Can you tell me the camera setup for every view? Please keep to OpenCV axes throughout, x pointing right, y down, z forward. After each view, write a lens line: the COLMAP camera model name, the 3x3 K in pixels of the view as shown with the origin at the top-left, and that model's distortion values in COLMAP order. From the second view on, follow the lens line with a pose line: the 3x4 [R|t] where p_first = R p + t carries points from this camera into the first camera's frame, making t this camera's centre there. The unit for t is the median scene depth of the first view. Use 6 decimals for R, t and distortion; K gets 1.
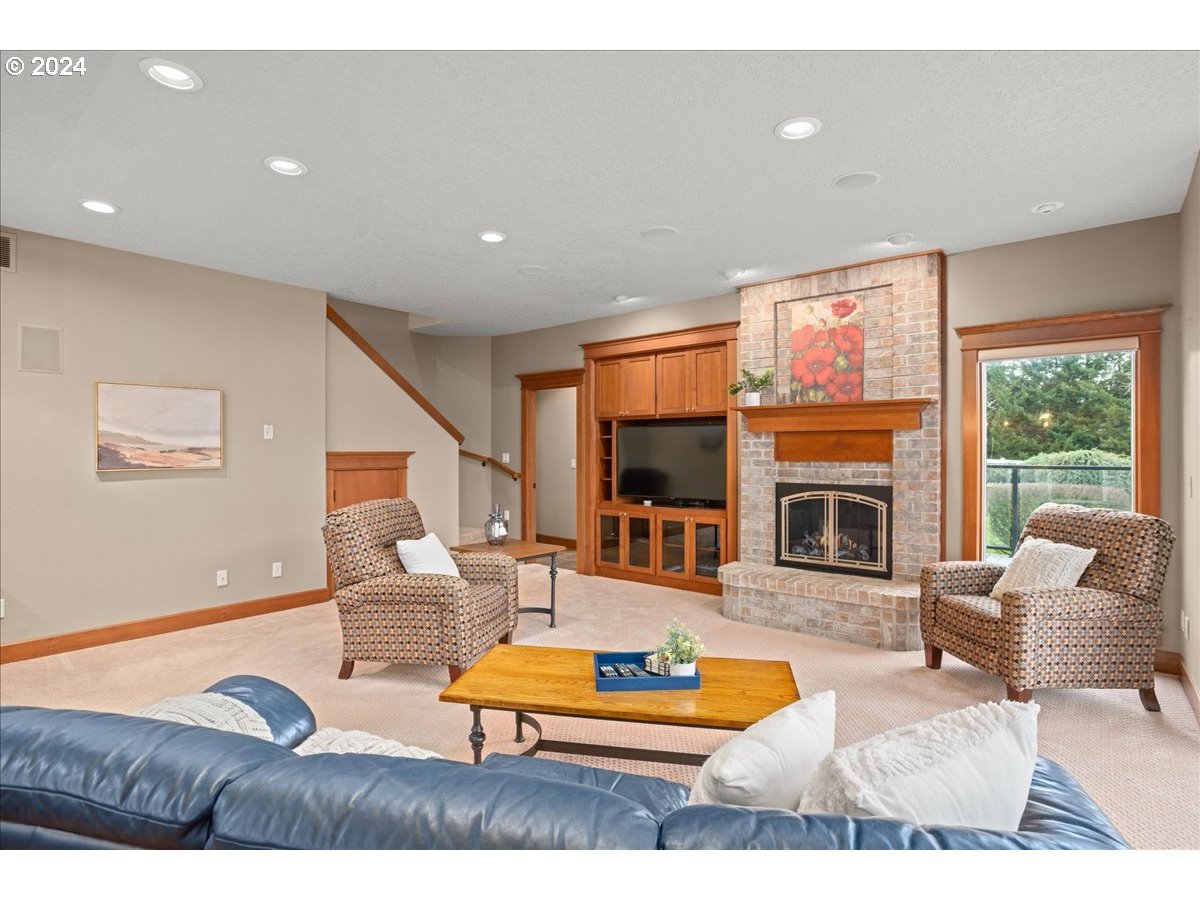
lens RADIAL K [[620.3, 0, 594.4], [0, 620.3, 449.3], [0, 0, 1]] dist [-0.054915, 0.031712]
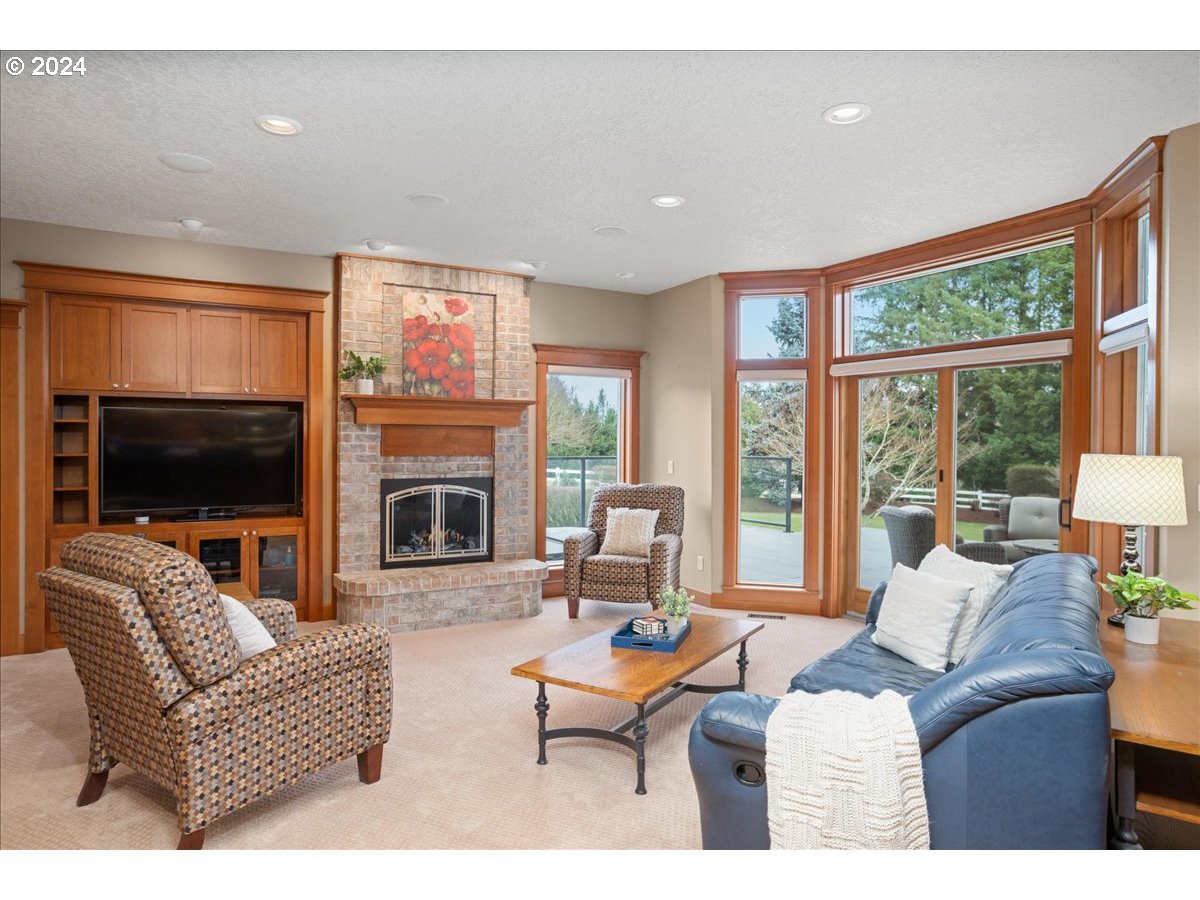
lens RADIAL K [[751.8, 0, 602.3], [0, 751.8, 450.5], [0, 0, 1]] dist [-0.000695, 0.001447]
pose [[0.347886, -0.003710, 0.937530, -0.682424], [-0.006414, 0.999959, 0.006337, 0.001899], [-0.937515, -0.008218, 0.347848, 0.321382]]
